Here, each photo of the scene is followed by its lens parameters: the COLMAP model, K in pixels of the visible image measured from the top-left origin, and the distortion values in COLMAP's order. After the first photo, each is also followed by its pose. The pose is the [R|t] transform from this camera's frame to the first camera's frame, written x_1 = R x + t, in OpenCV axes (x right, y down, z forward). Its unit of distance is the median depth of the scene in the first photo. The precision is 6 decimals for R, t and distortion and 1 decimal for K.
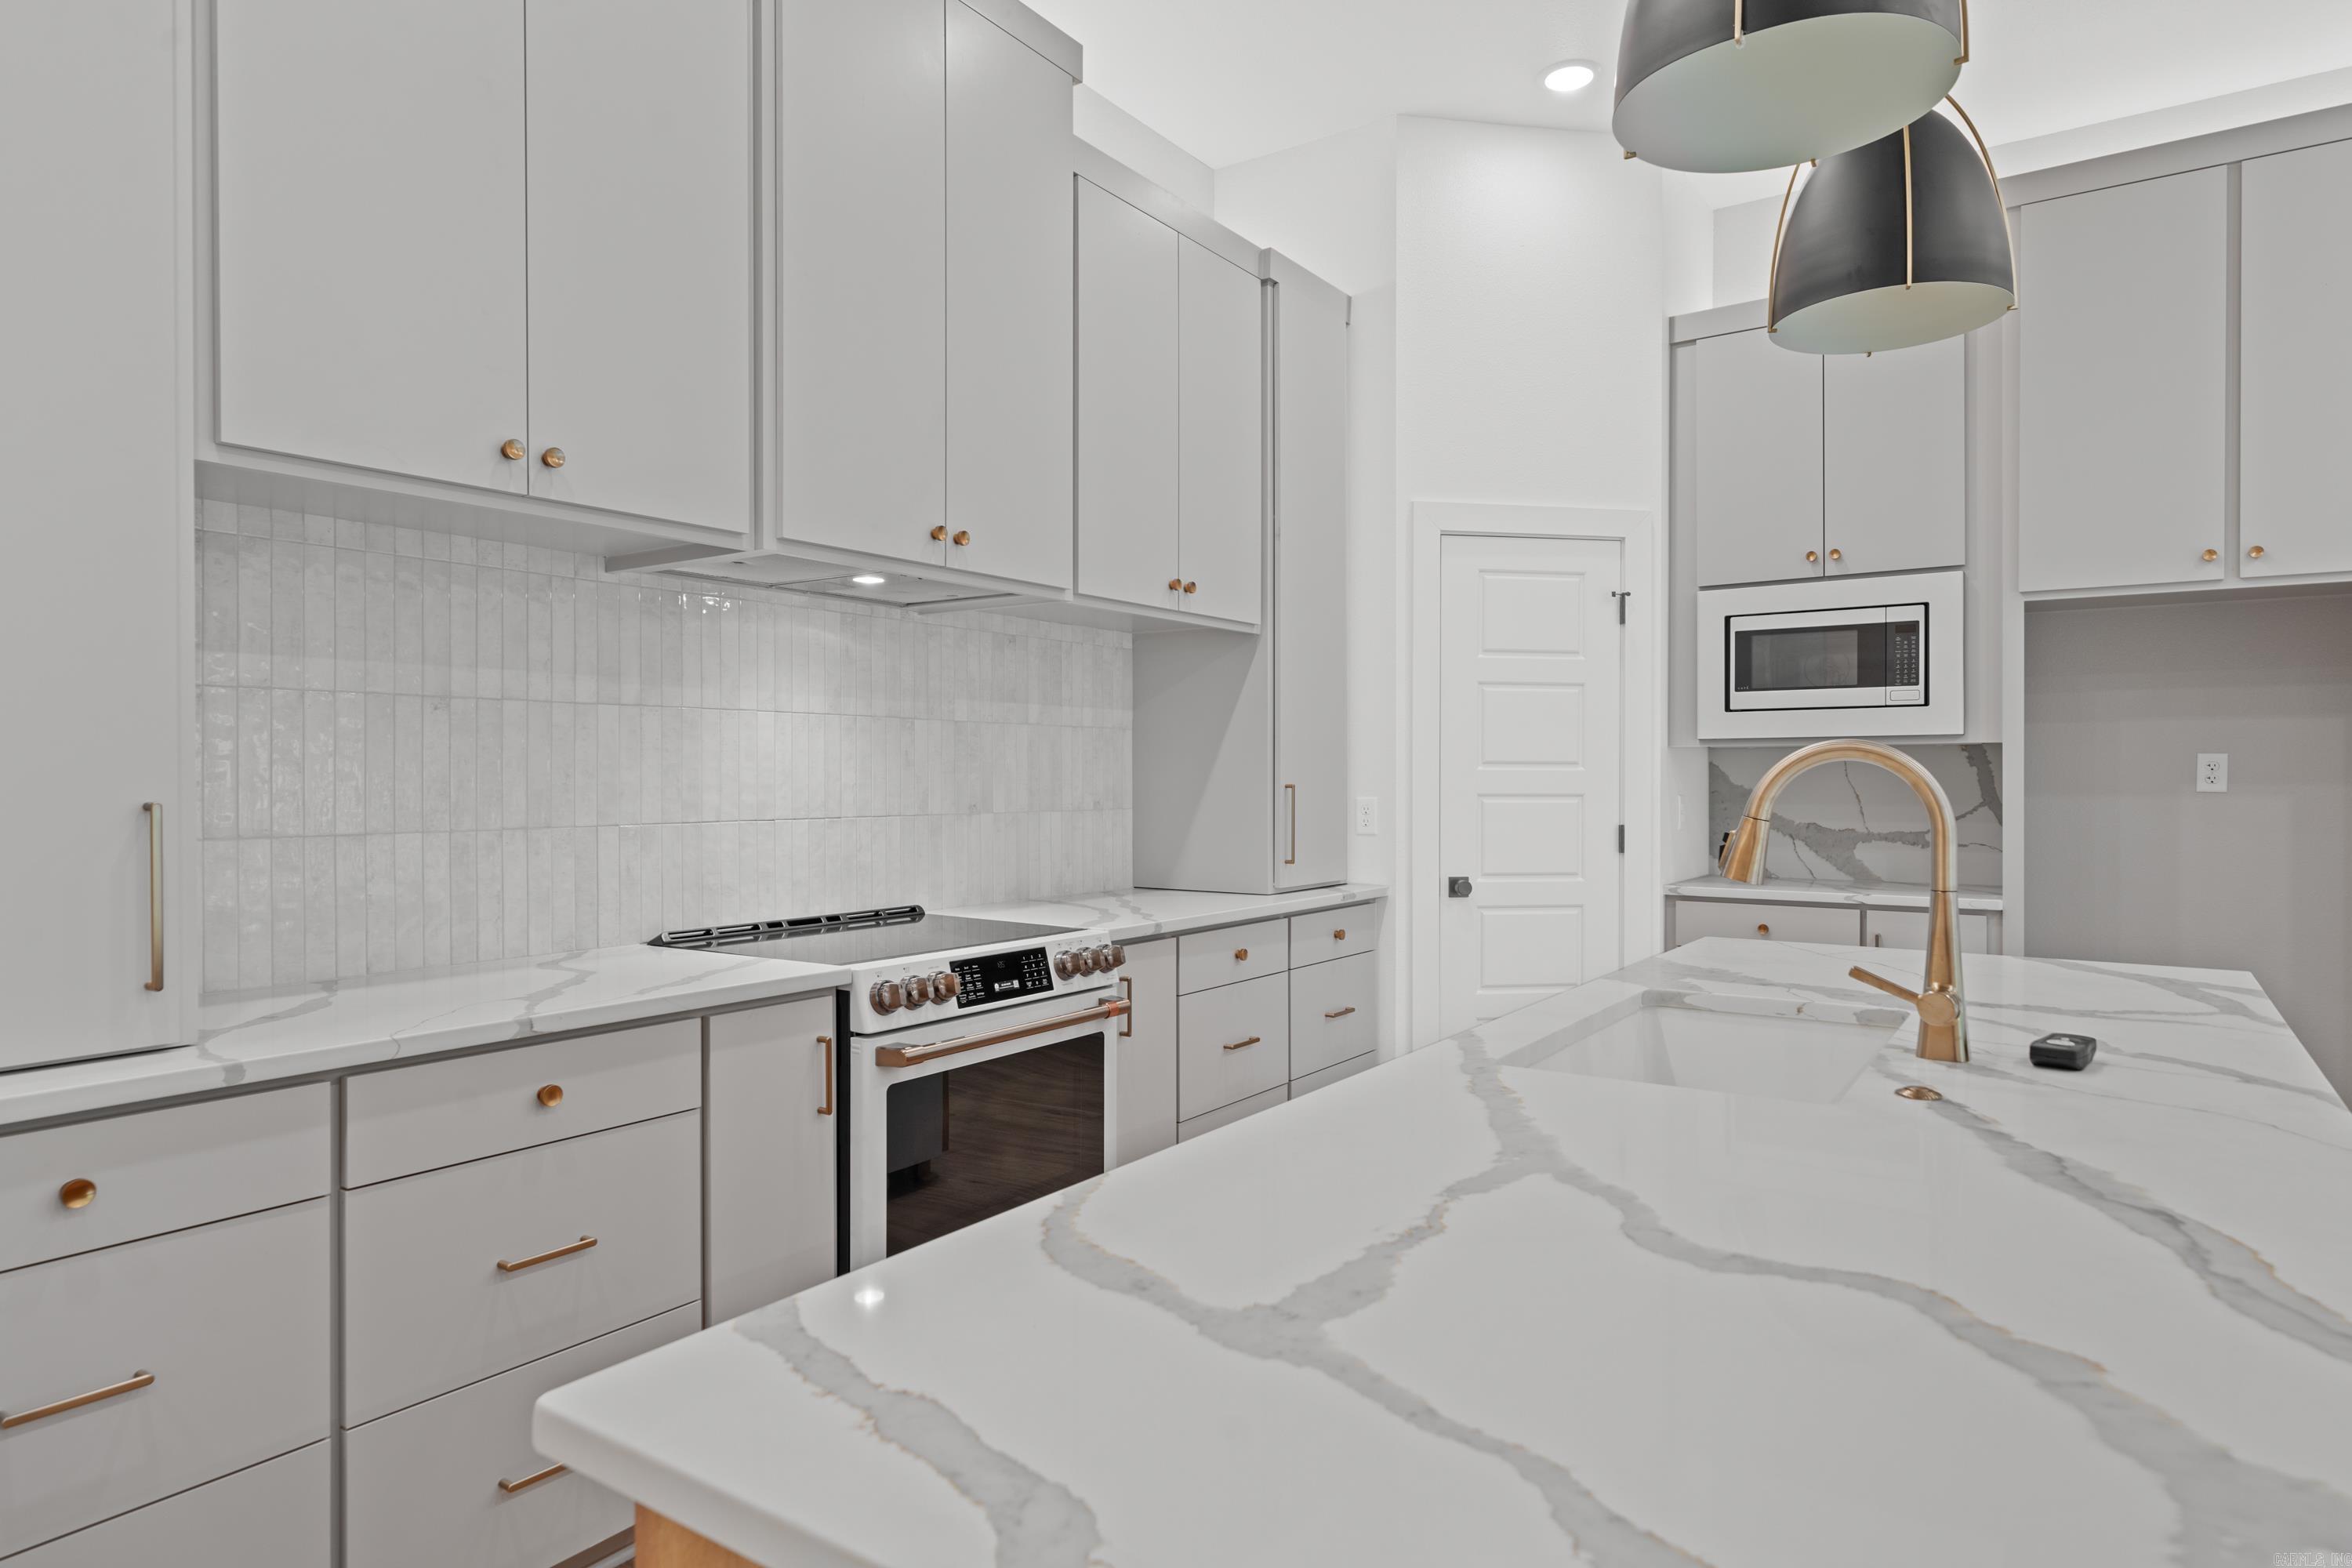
lens RADIAL K [[1333.4, 0, 1180.9], [0, 1333.4, 785.9], [0, 0, 1]] dist [0.003063, 0.001561]
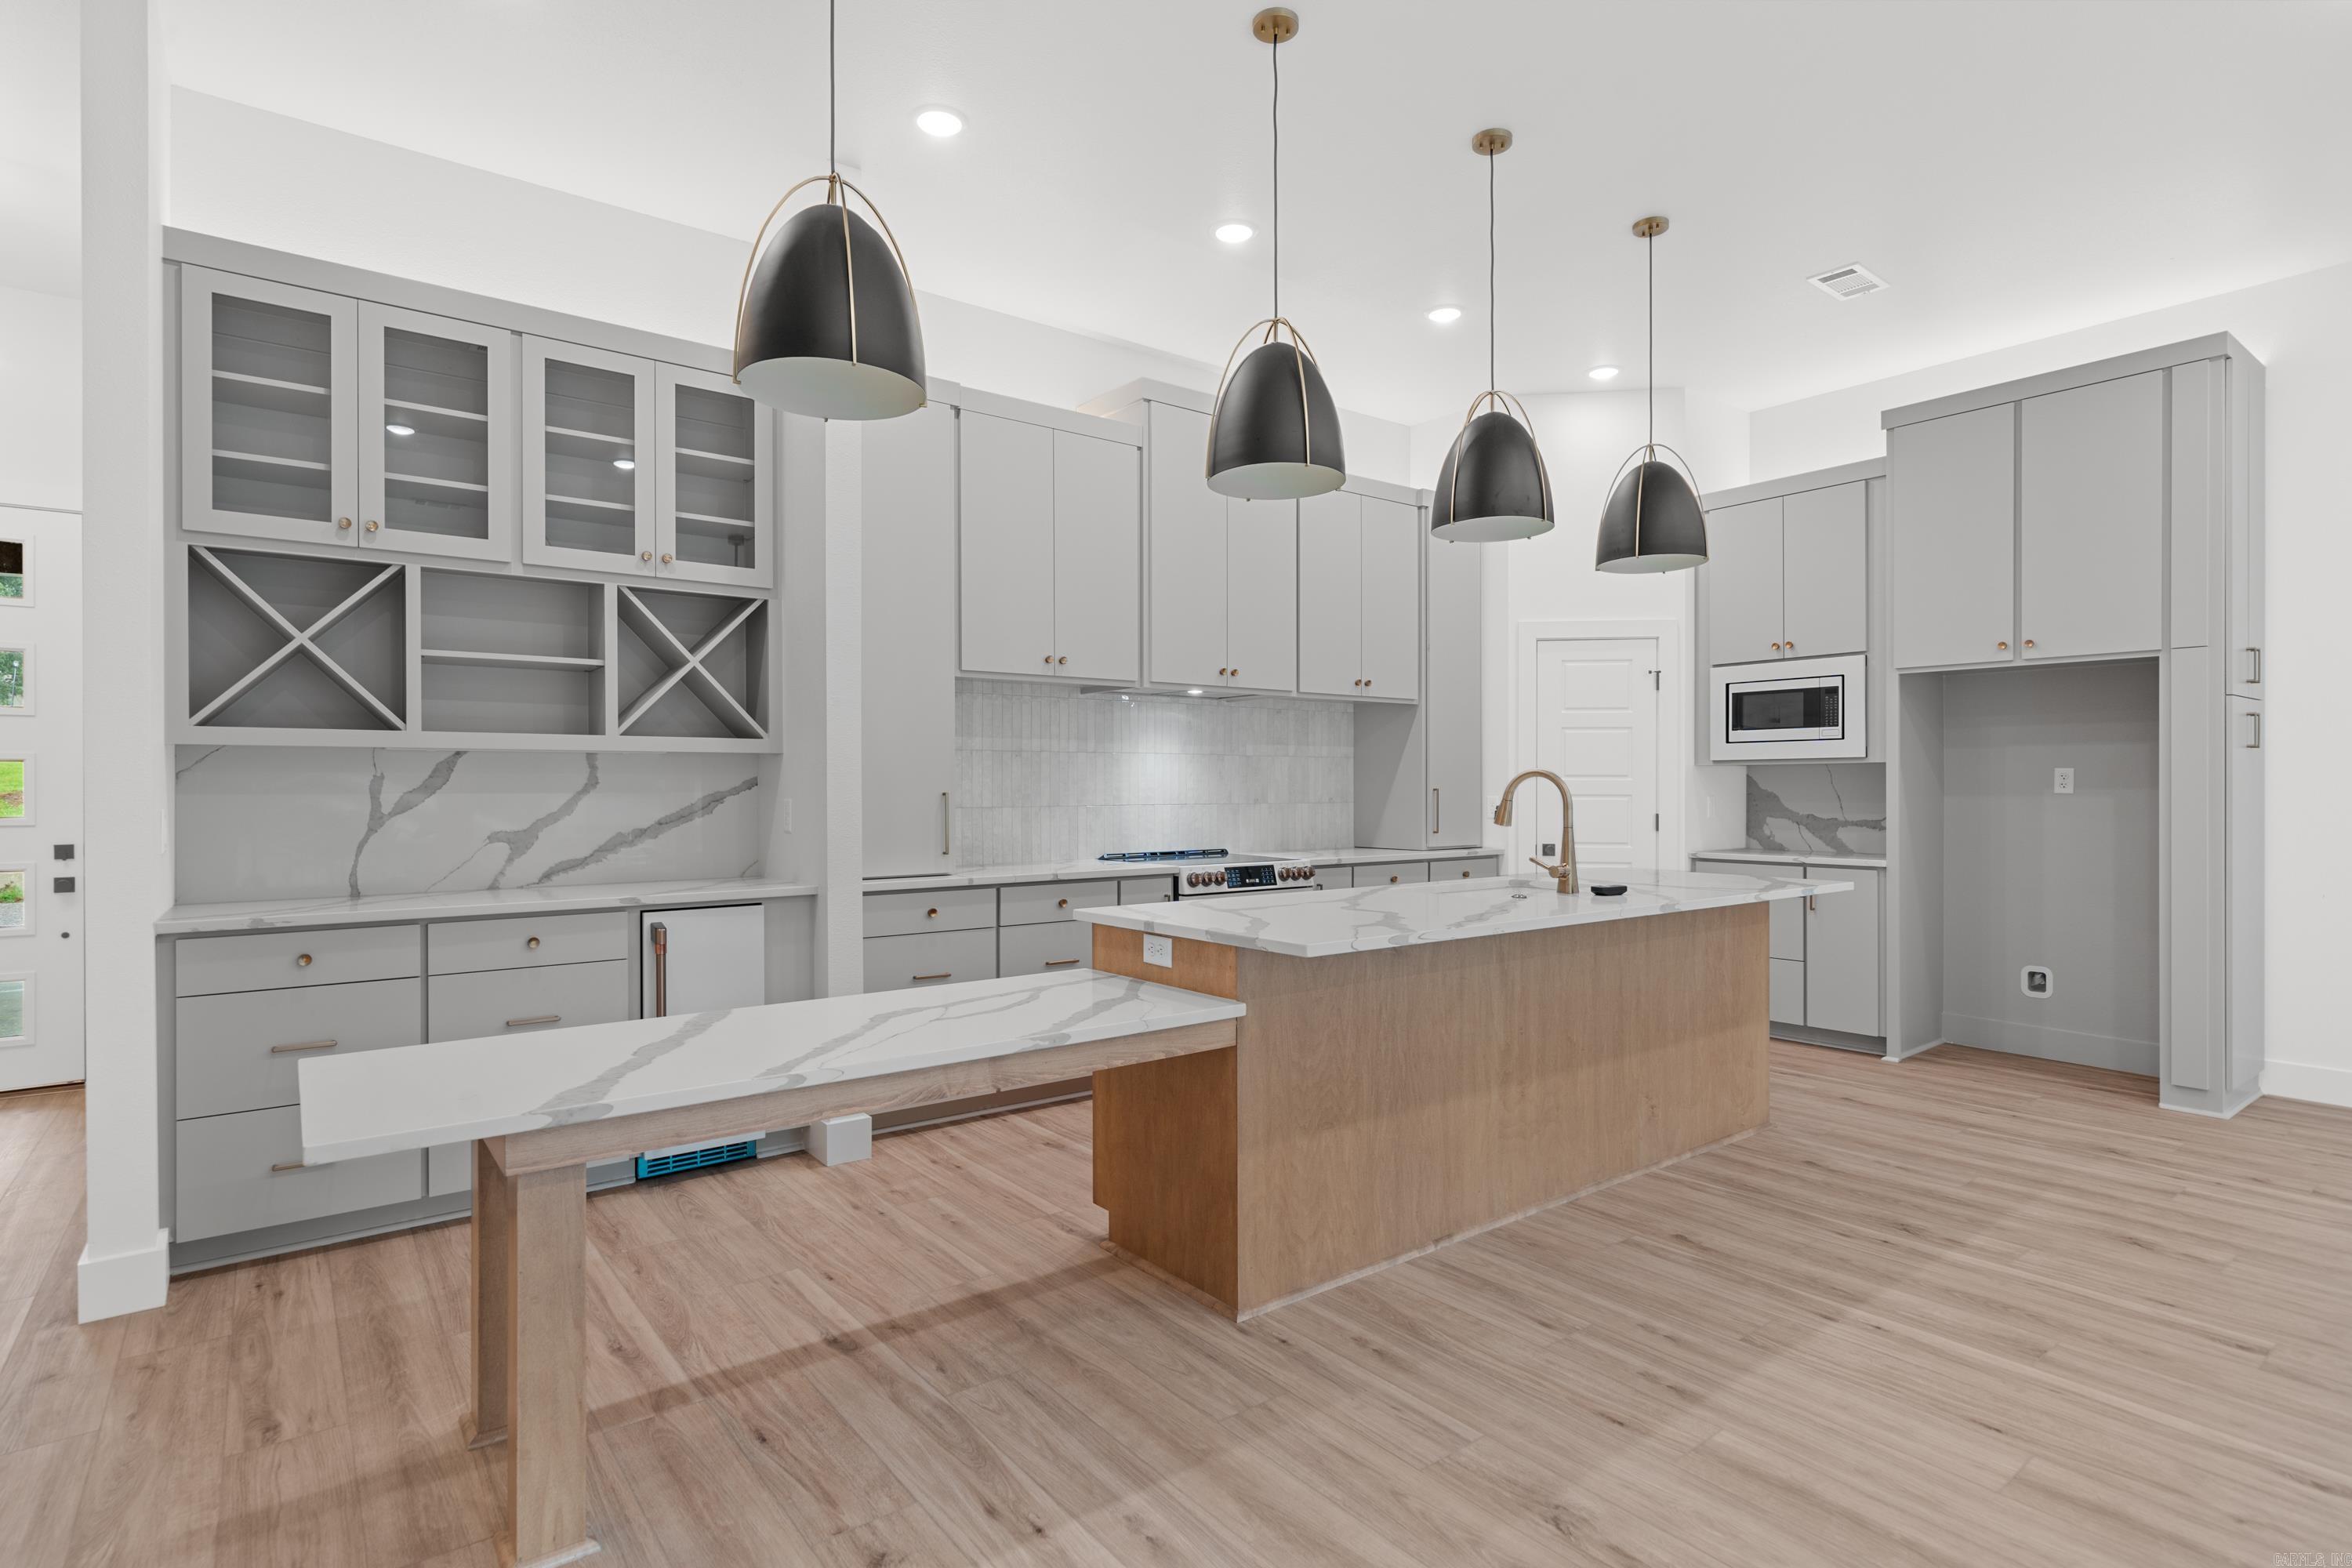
lens RADIAL K [[1140.5, 0, 1199.4], [0, 1140.5, 790.4], [0, 0, 1]] dist [-0.000670, 0.003501]
pose [[0.956374, 0.000081, -0.292146, 0.248822], [-0.000951, 0.999996, -0.002836, 0.006691], [0.292144, 0.002990, 0.956370, -0.603483]]
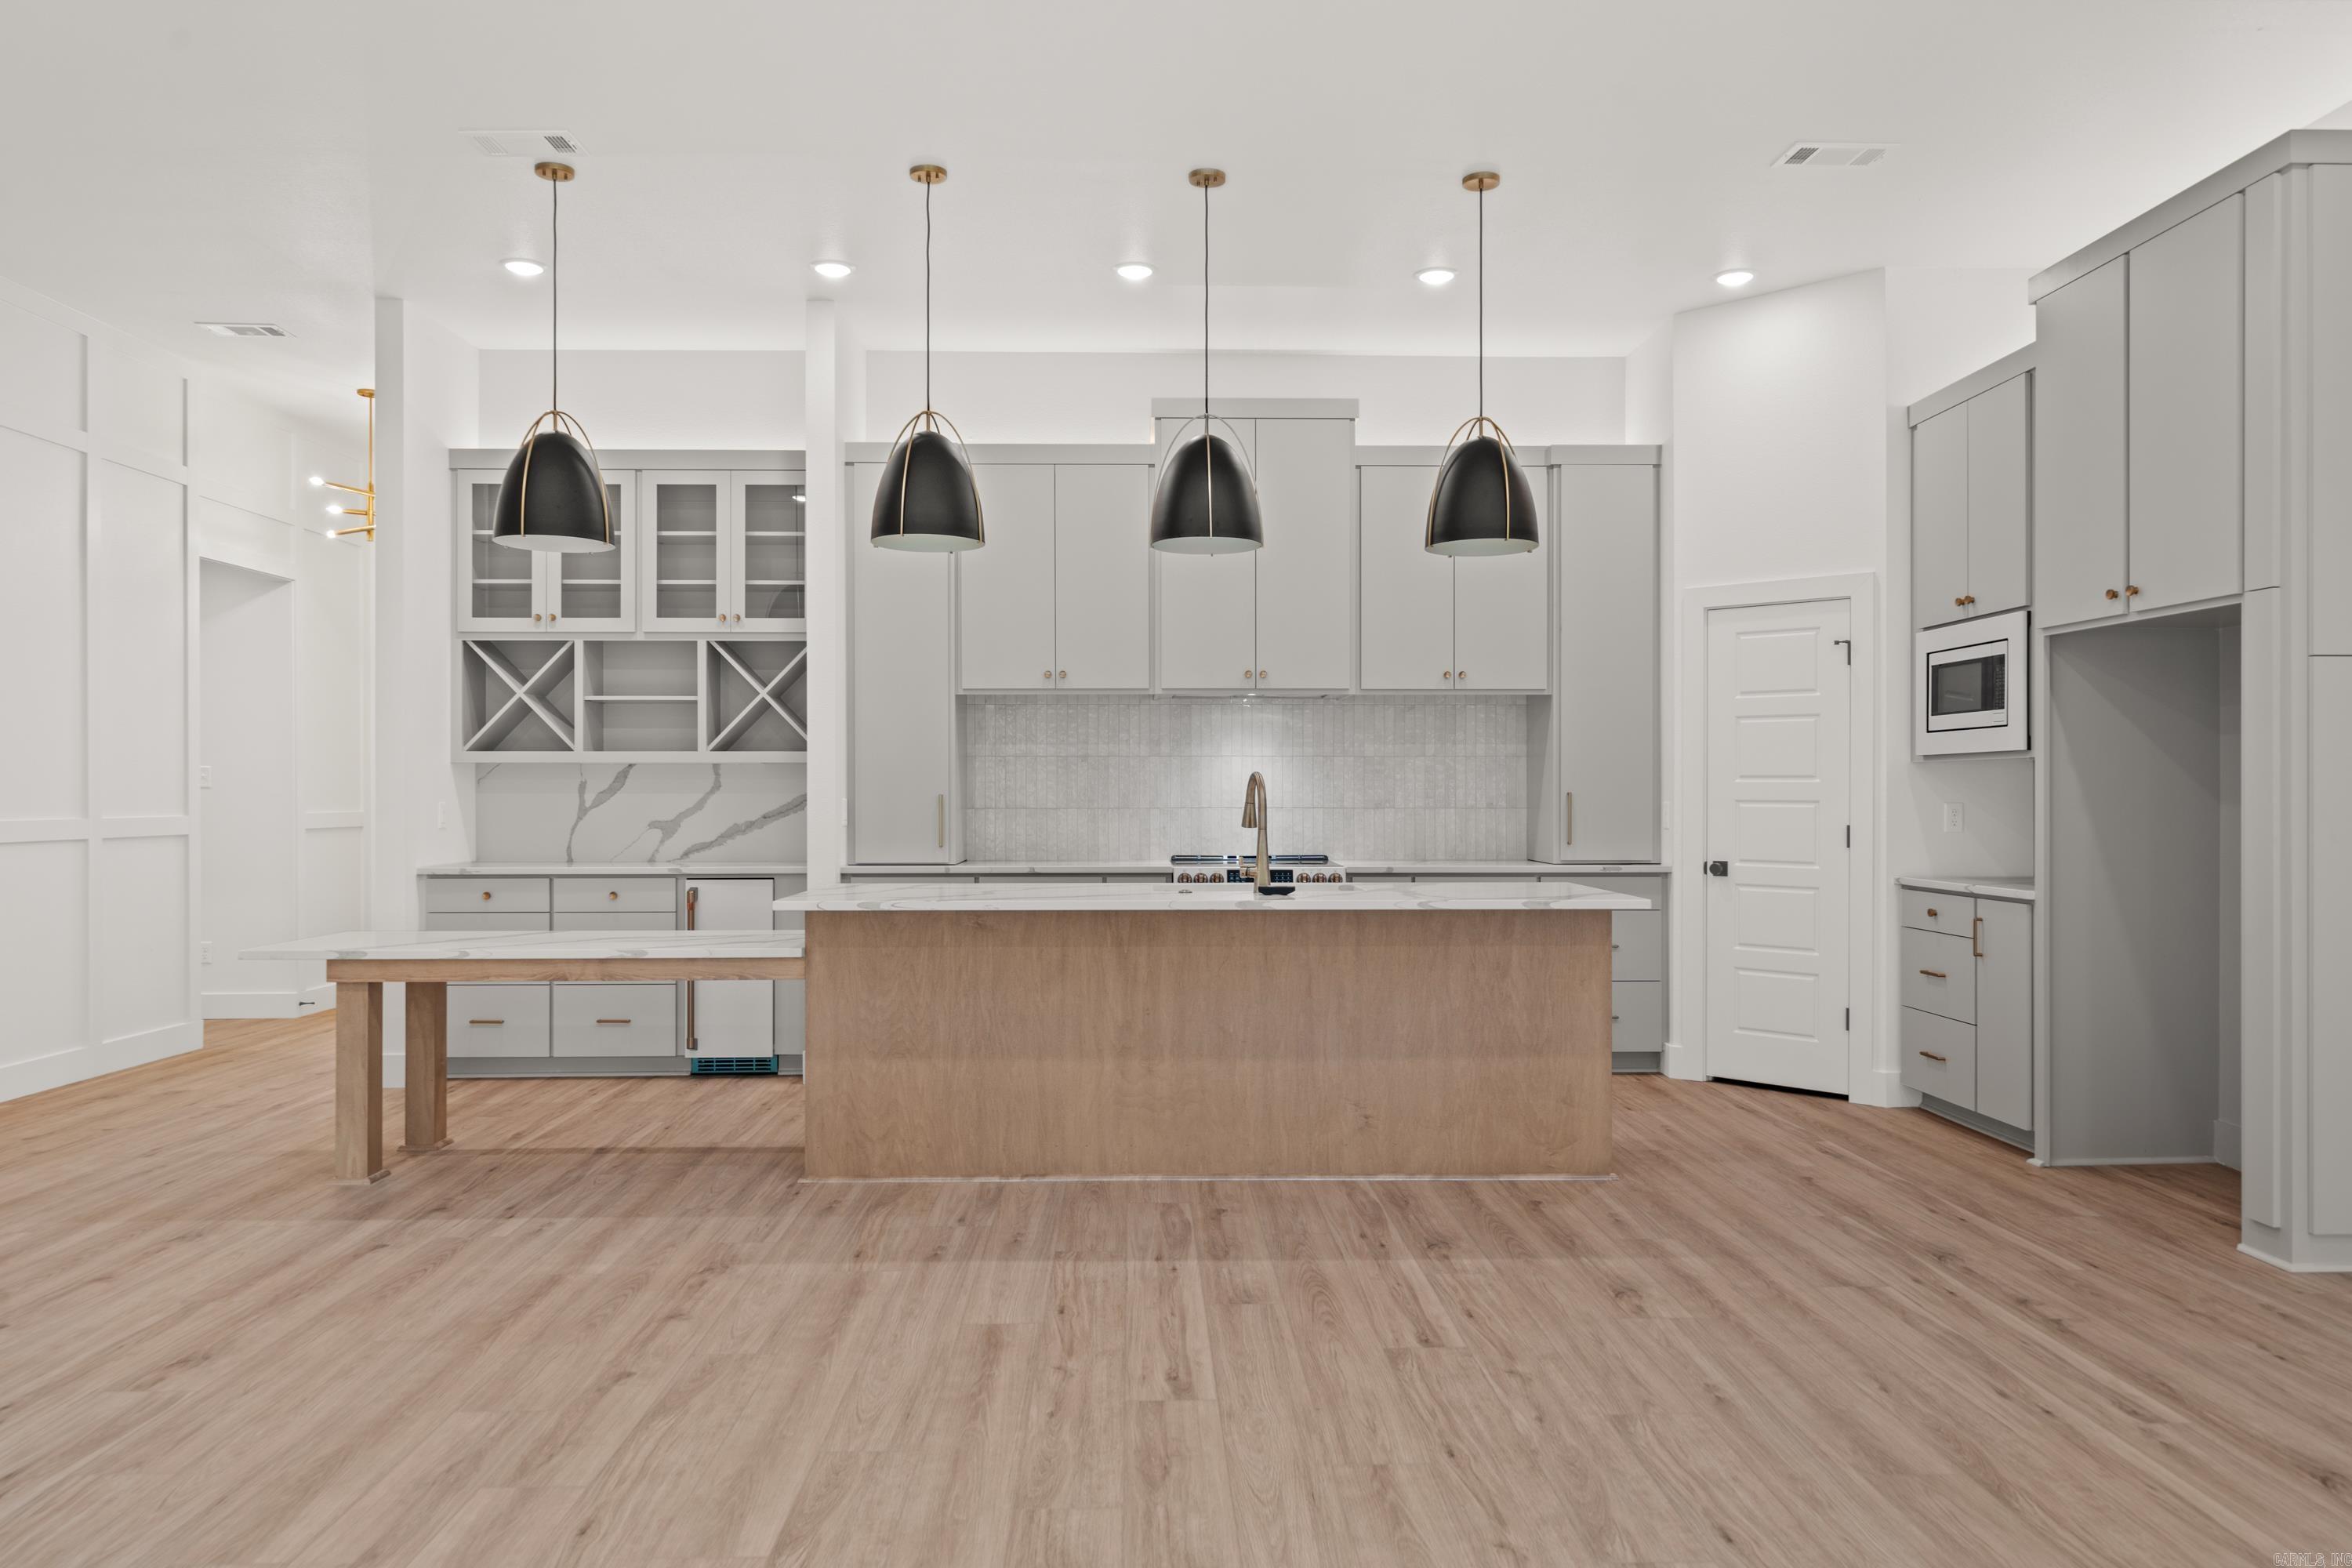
lens RADIAL K [[1553.3, 0, 1246.6], [0, 1553.3, 788.8], [0, 0, 1]] dist [0.002685, 0.004407]
pose [[0.621104, -0.000973, -0.783728, 1.379470], [-0.005595, 0.999968, -0.005675, 0.007867], [0.783708, 0.007910, 0.621079, -0.431392]]
